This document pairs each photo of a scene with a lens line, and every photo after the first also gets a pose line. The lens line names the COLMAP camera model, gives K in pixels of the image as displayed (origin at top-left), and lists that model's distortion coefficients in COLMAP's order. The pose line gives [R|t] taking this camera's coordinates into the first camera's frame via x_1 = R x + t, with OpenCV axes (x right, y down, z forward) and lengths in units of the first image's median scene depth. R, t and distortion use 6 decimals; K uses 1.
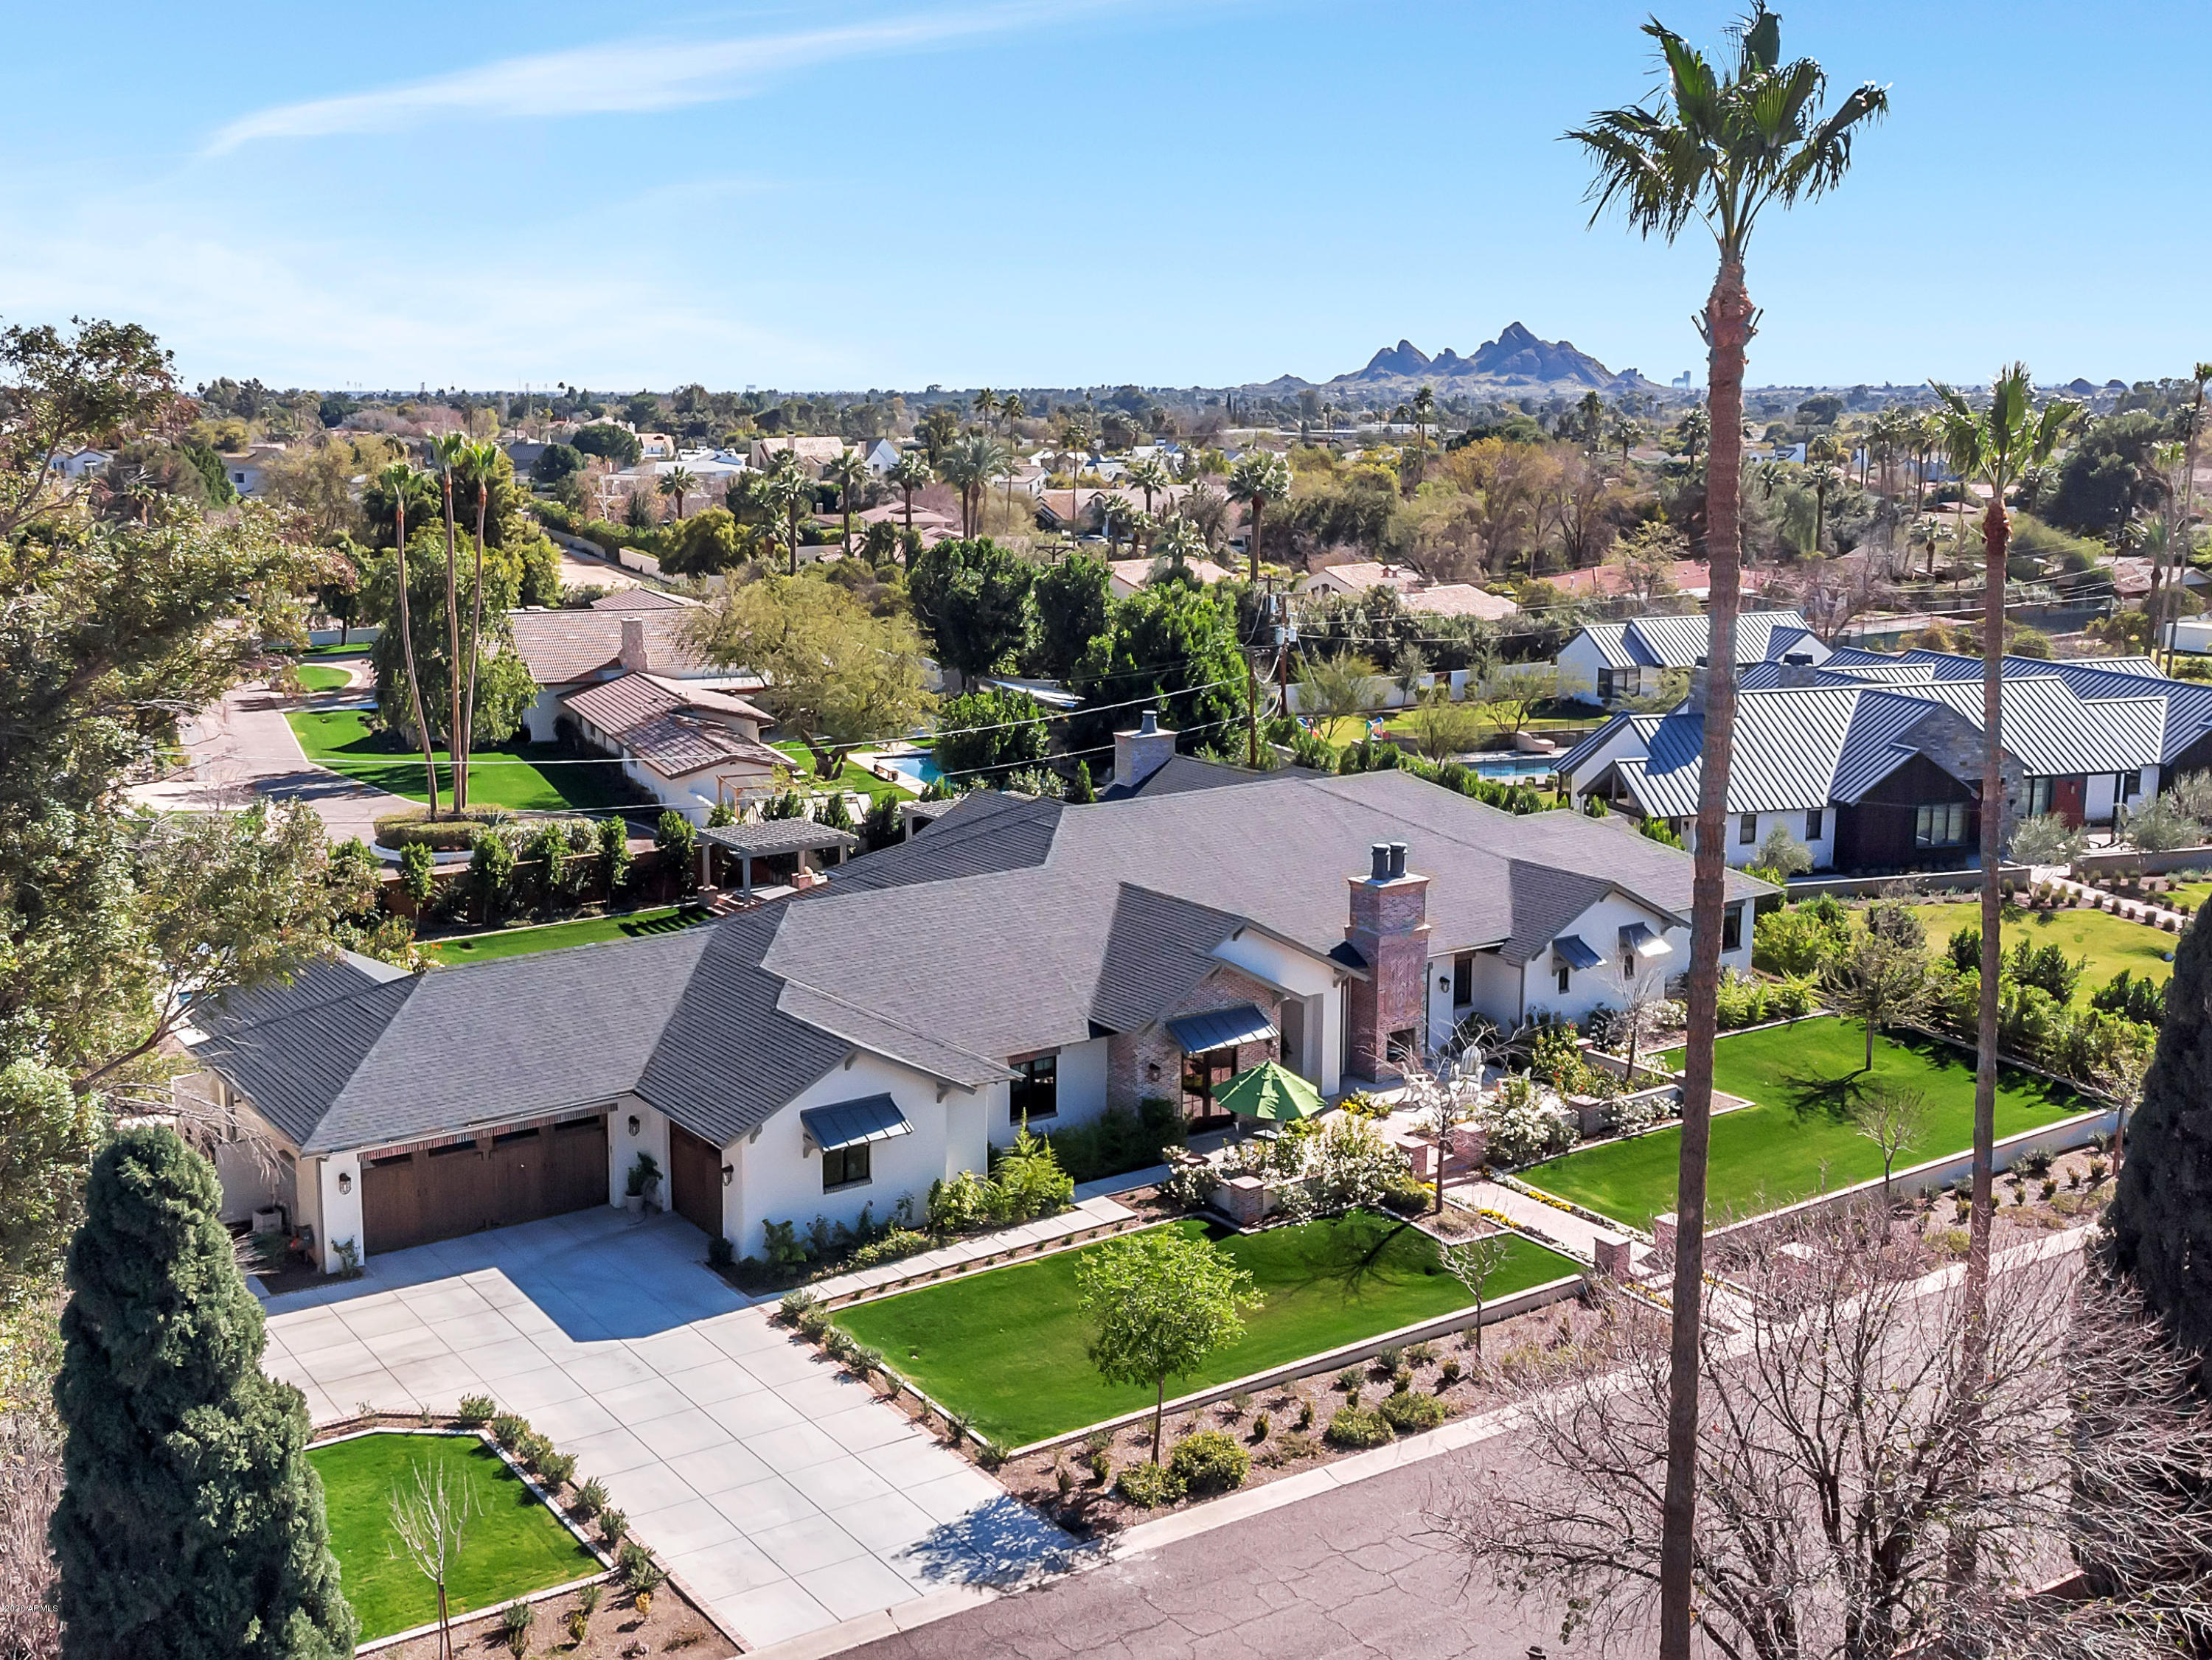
lens RADIAL K [[2256.1, 0, 993.4], [0, 2256.1, 774.6], [0, 0, 1]] dist [0.078915, 0.000000]
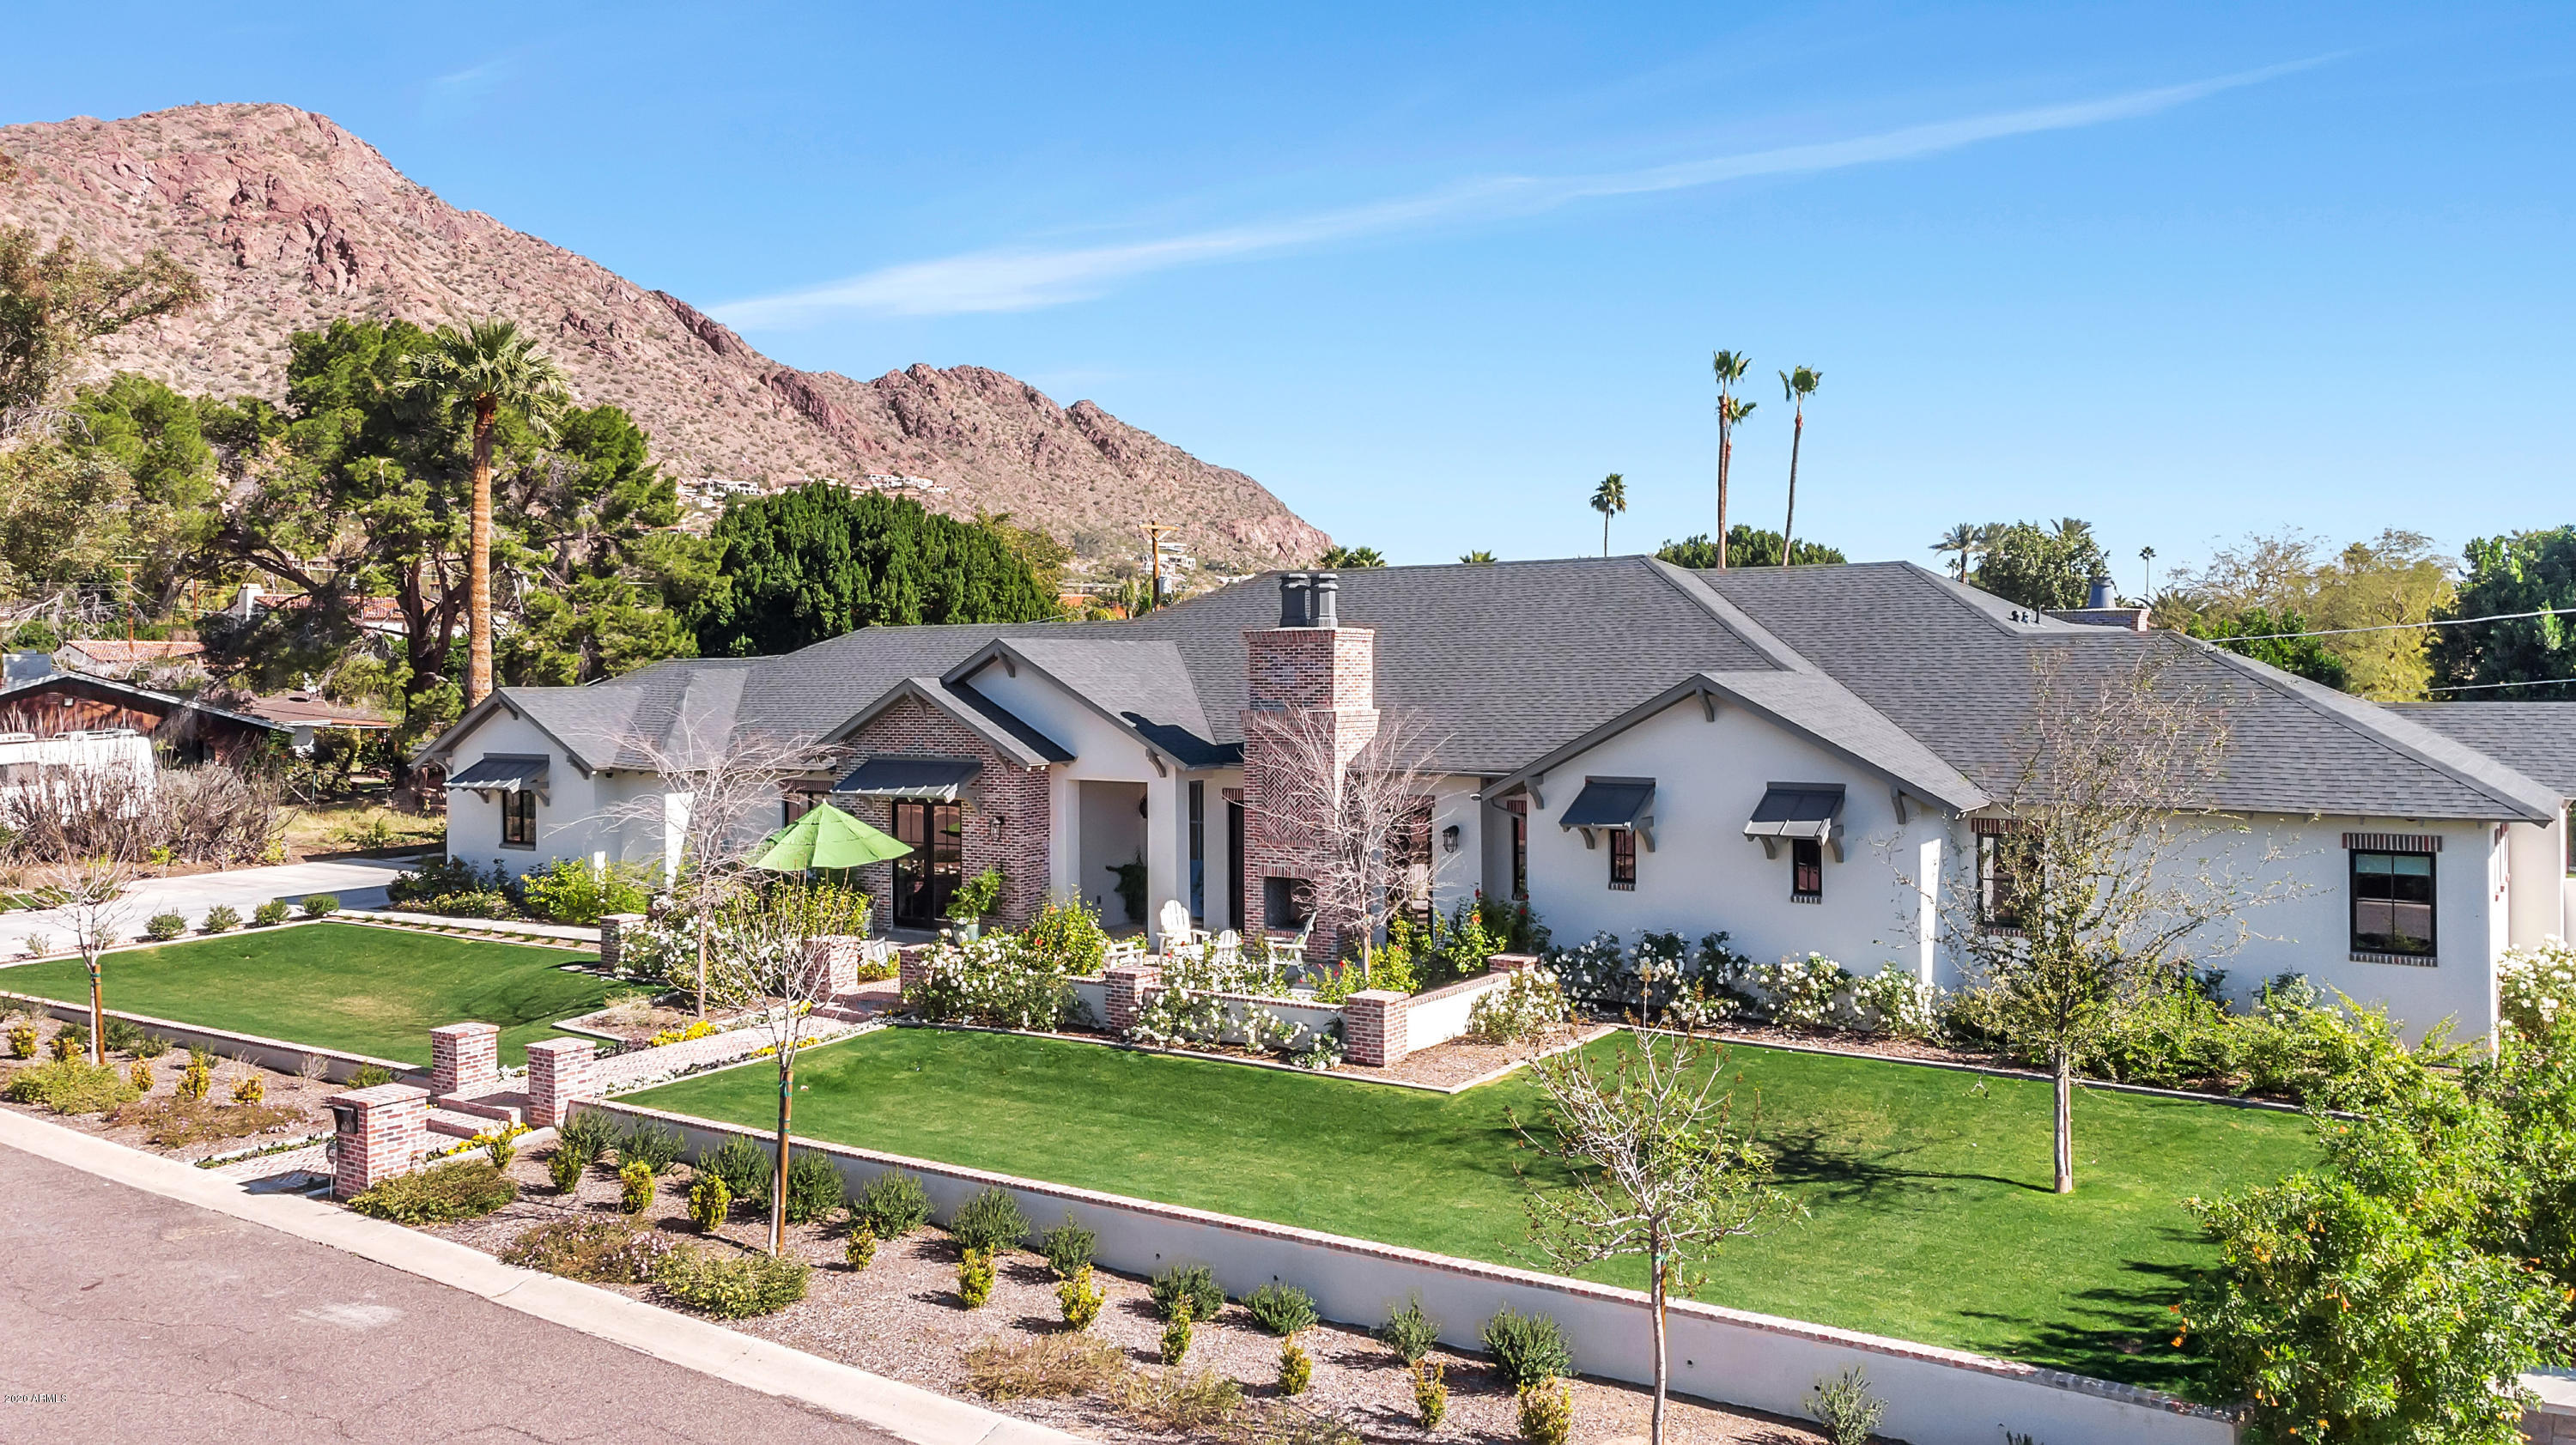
lens RADIAL K [[1943.4, 0, 1291.9], [0, 1943.4, 718.8], [0, 0, 1]] dist [0.020099, 0.030888]
pose [[0.365850, 0.019804, -0.930463, 0.786099], [-0.153606, 0.987347, -0.039382, 0.108739], [0.917910, 0.157333, 0.364263, 0.964867]]
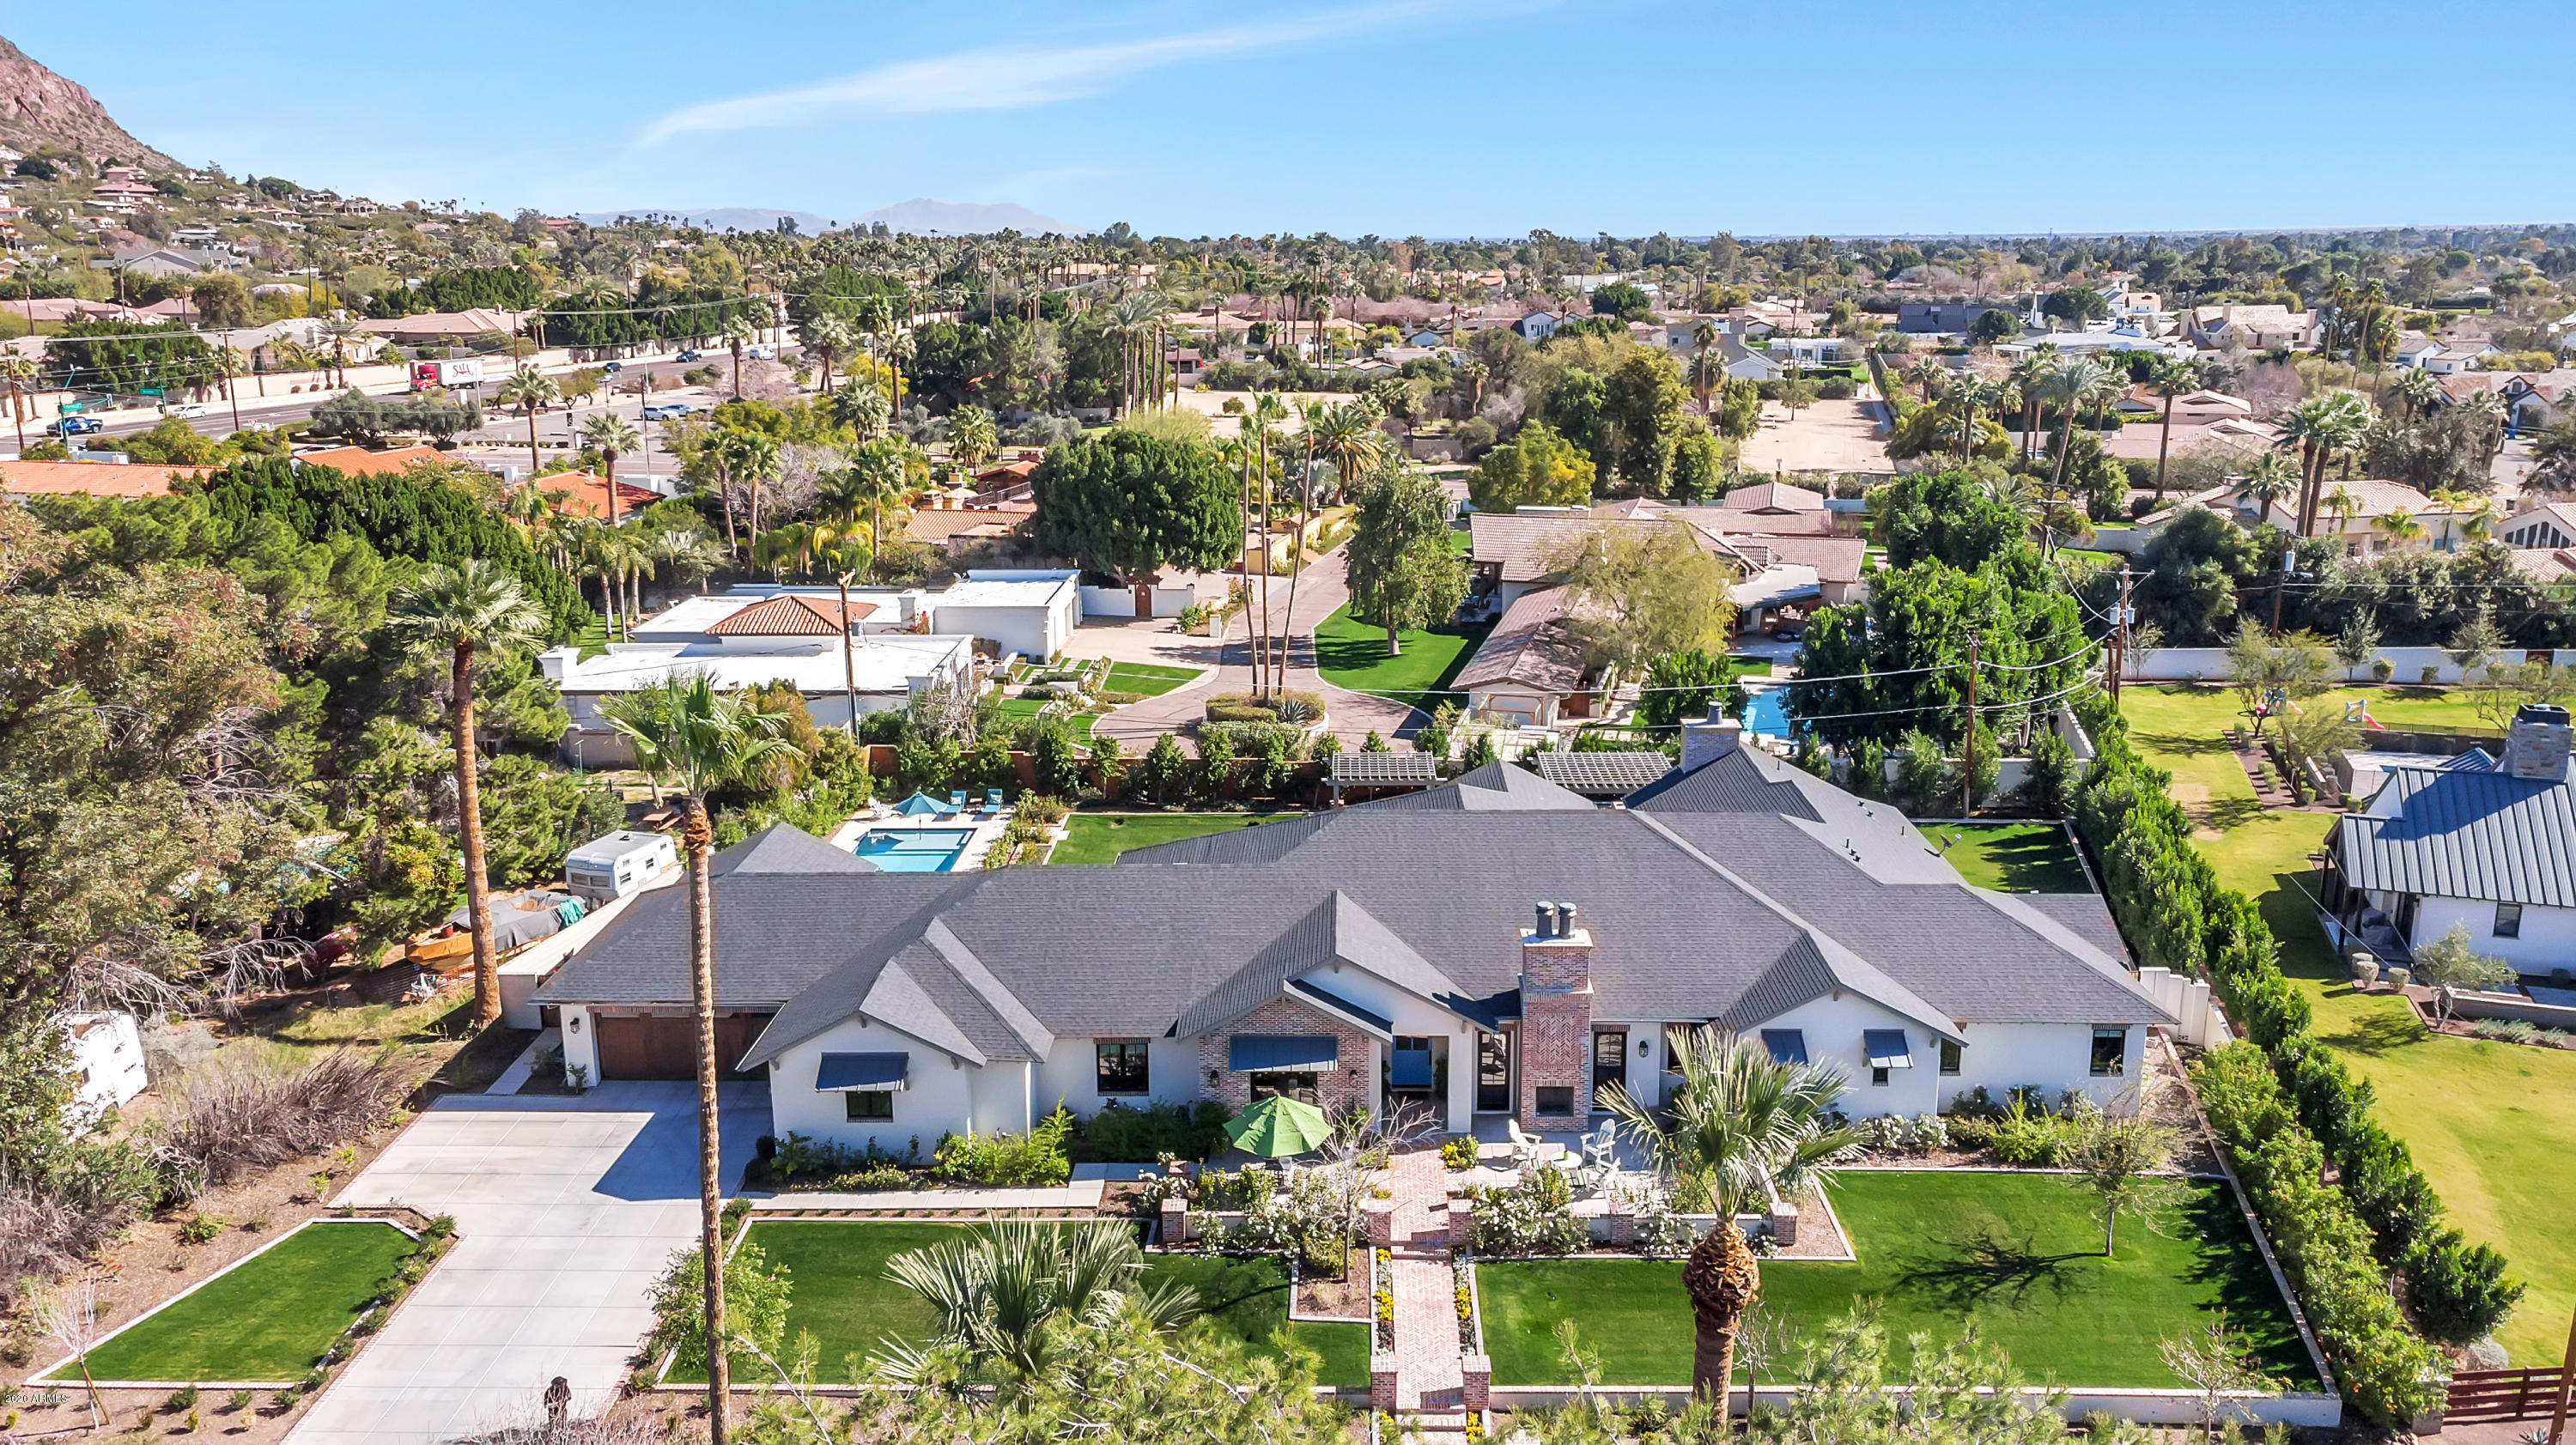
lens RADIAL K [[1943.4, 0, 1330.8], [0, 1943.4, 694.3], [0, 0, 1]] dist [0.020099, 0.030888]
pose [[0.820291, 0.130095, -0.556955, 0.666364], [-0.092561, 0.991146, 0.095190, -0.159704], [0.564407, -0.026531, 0.825070, 0.280393]]
